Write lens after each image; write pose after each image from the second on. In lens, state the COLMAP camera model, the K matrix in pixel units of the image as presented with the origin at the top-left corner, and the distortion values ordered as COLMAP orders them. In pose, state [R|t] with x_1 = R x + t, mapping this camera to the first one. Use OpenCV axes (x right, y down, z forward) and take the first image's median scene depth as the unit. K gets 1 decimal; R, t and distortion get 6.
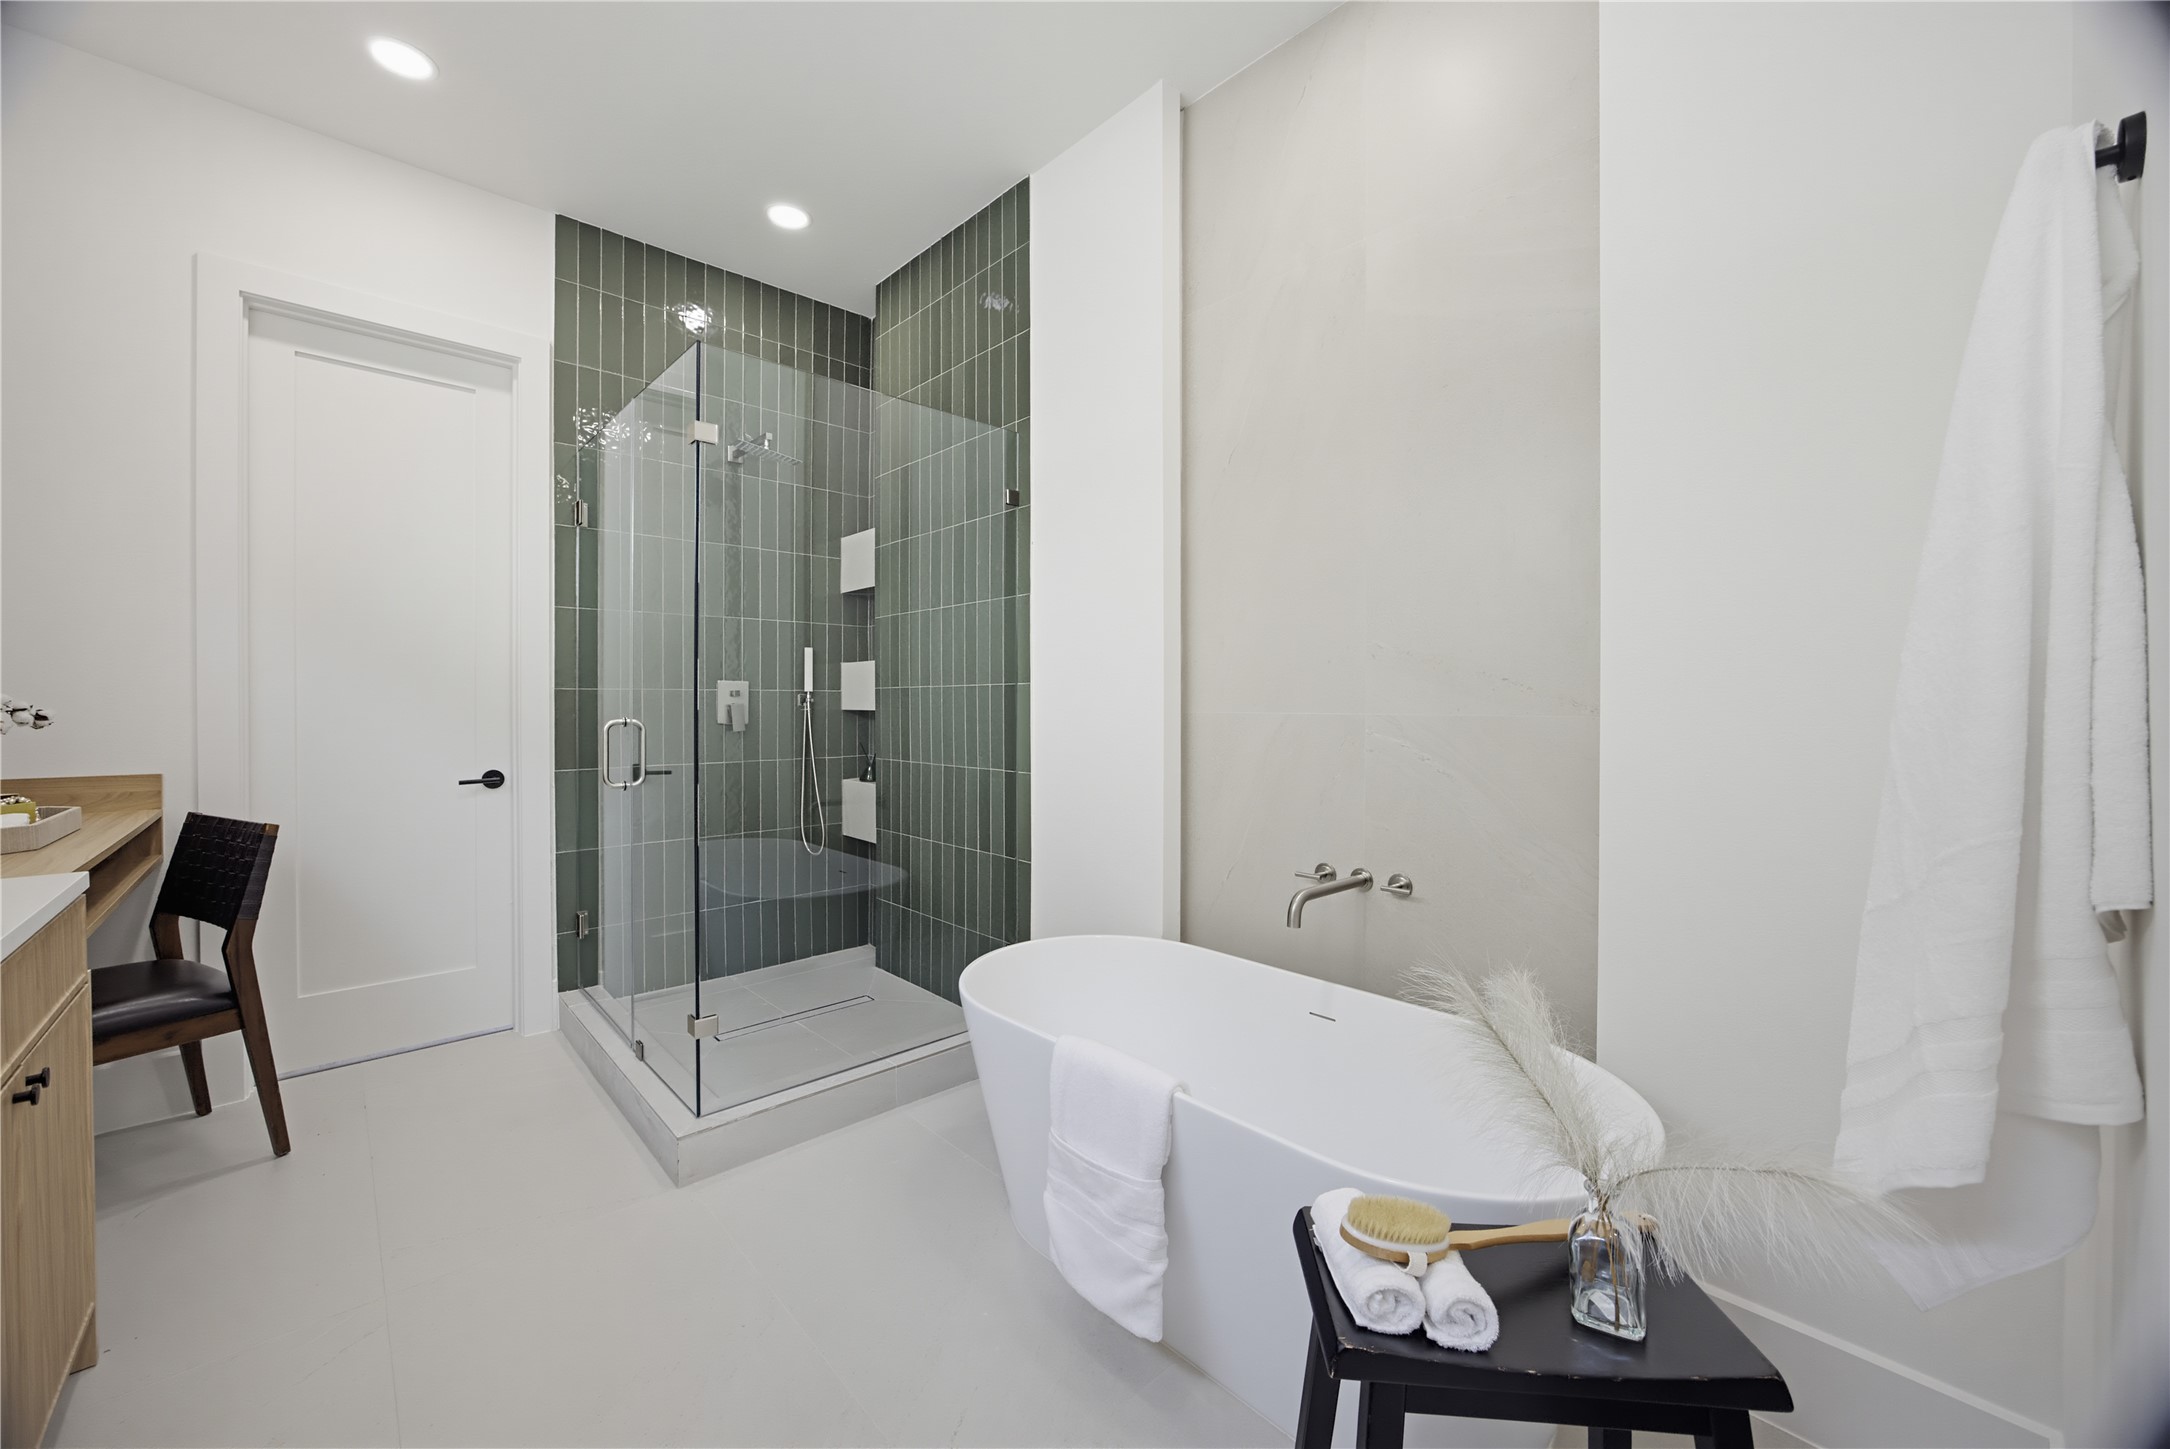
lens RADIAL K [[831.5, 0, 1082.1], [0, 831.5, 711.0], [0, 0, 1]] dist [-0.031970, 0.010241]
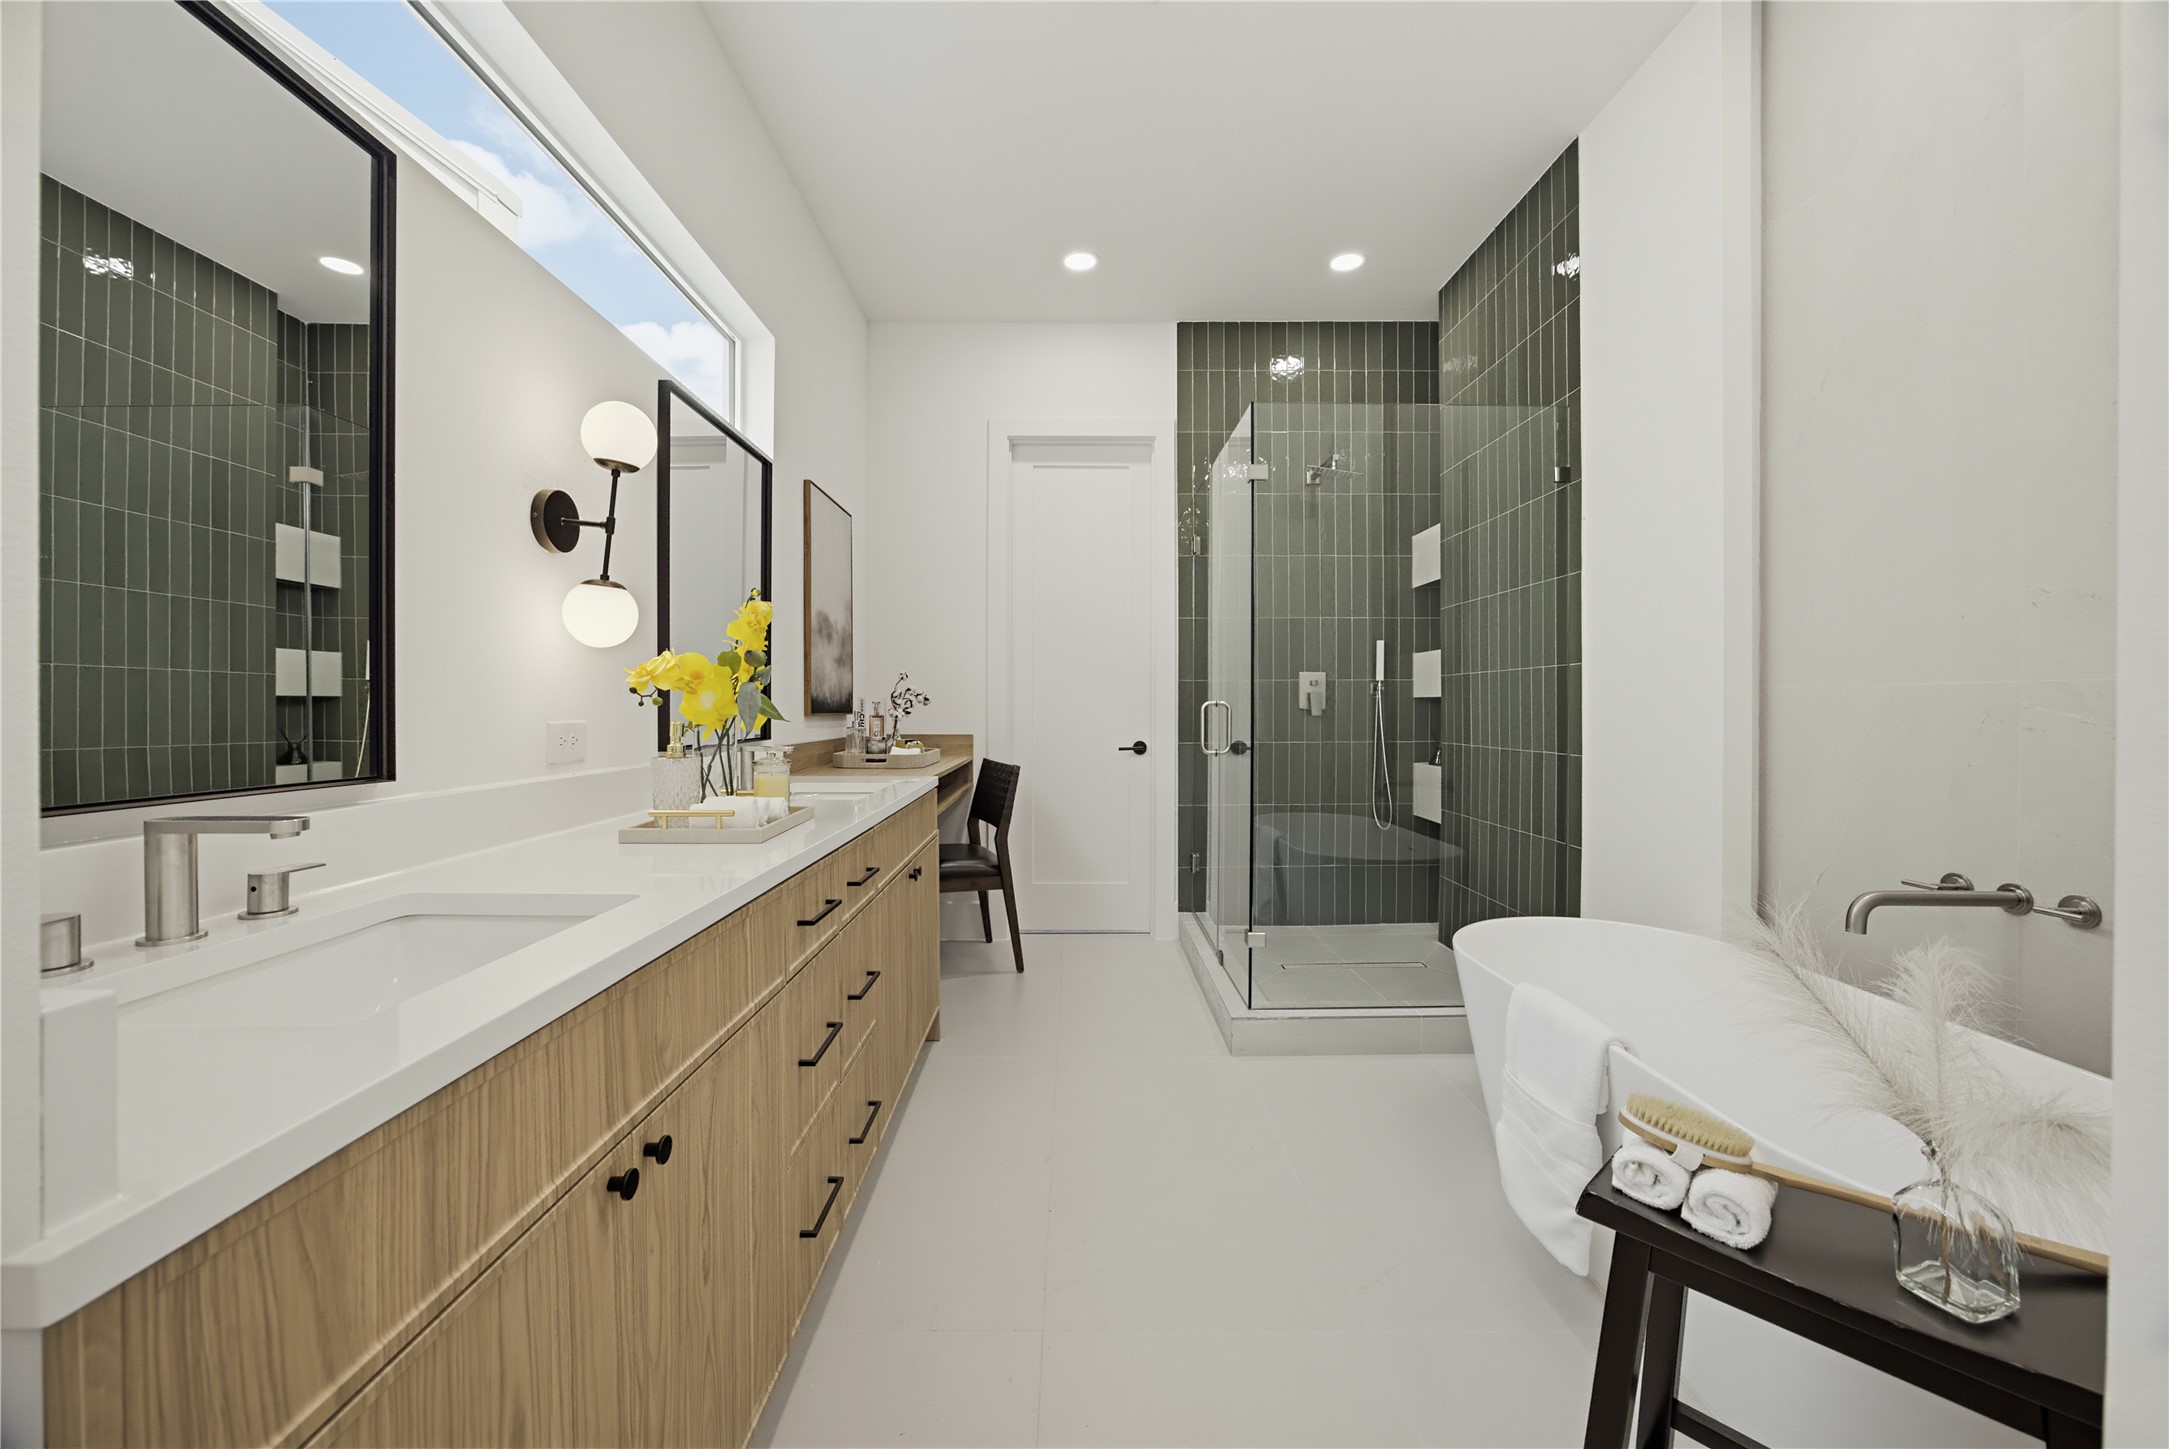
lens RADIAL K [[831.9, 0, 1083.2], [0, 831.9, 701.5], [0, 0, 1]] dist [-0.031095, 0.010316]
pose [[0.739686, -0.006751, -0.672919, 0.146360], [-0.002307, 0.999918, -0.012567, 0.023751], [0.672949, 0.010848, 0.739610, -0.091022]]
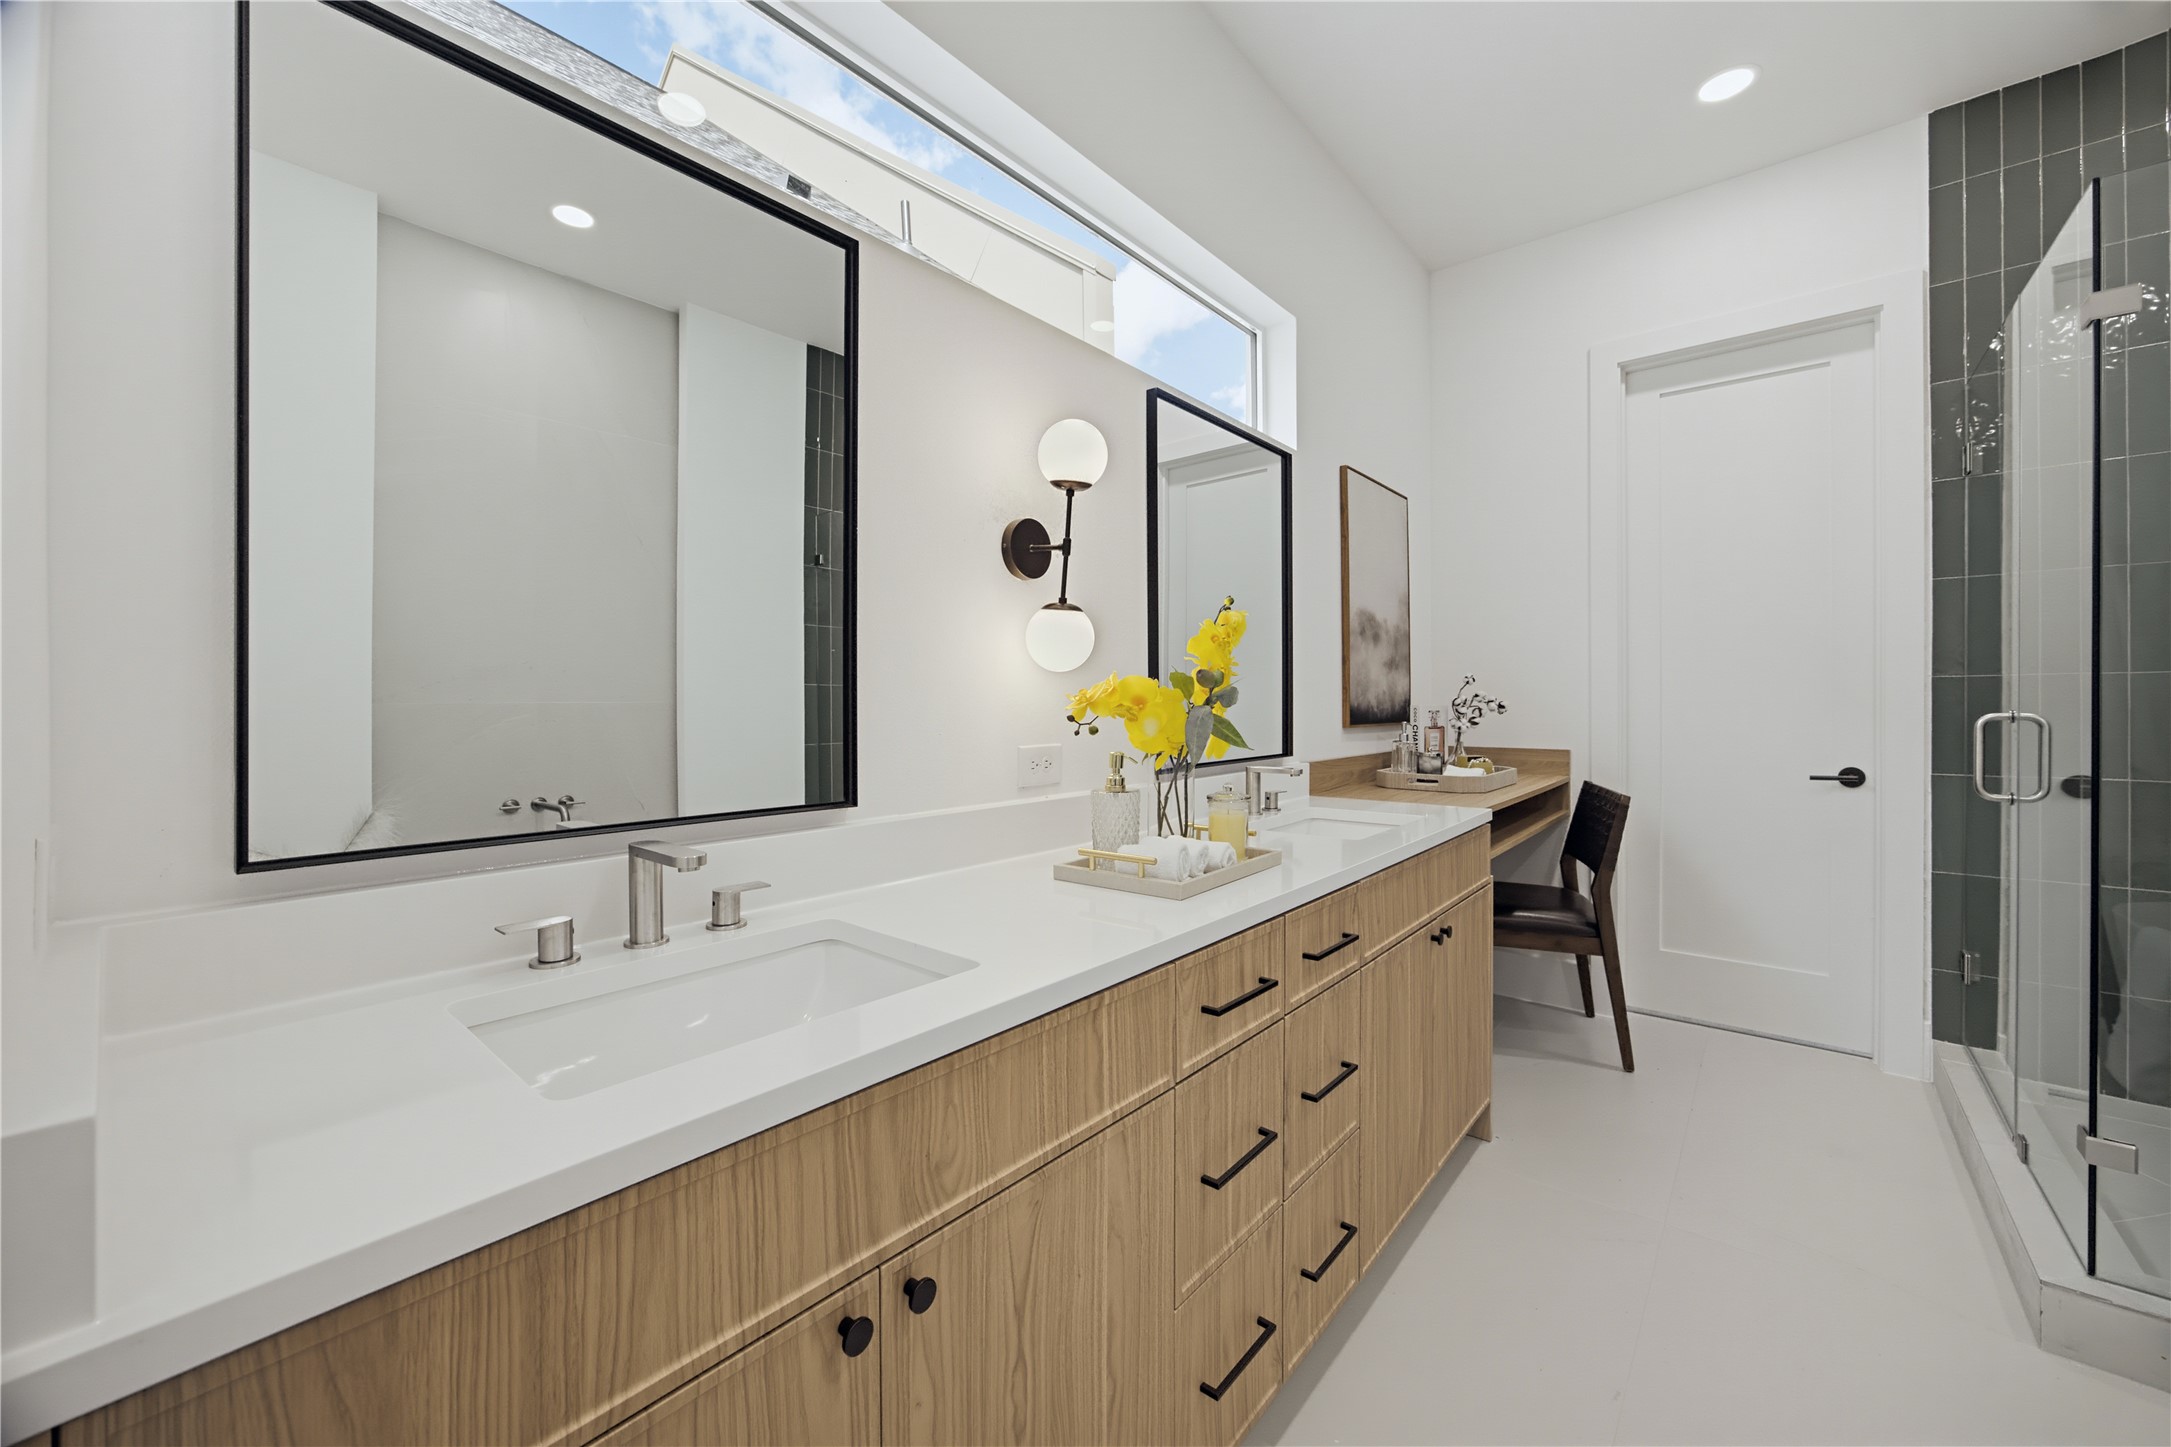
lens RADIAL K [[832.7, 0, 1084.2], [0, 832.7, 700.5], [0, 0, 1]] dist [-0.031095, 0.010316]
pose [[0.116216, -0.003937, -0.993216, 0.089855], [-0.003512, 0.999984, -0.004375, 0.004240], [0.993218, 0.003997, 0.116201, 0.039800]]
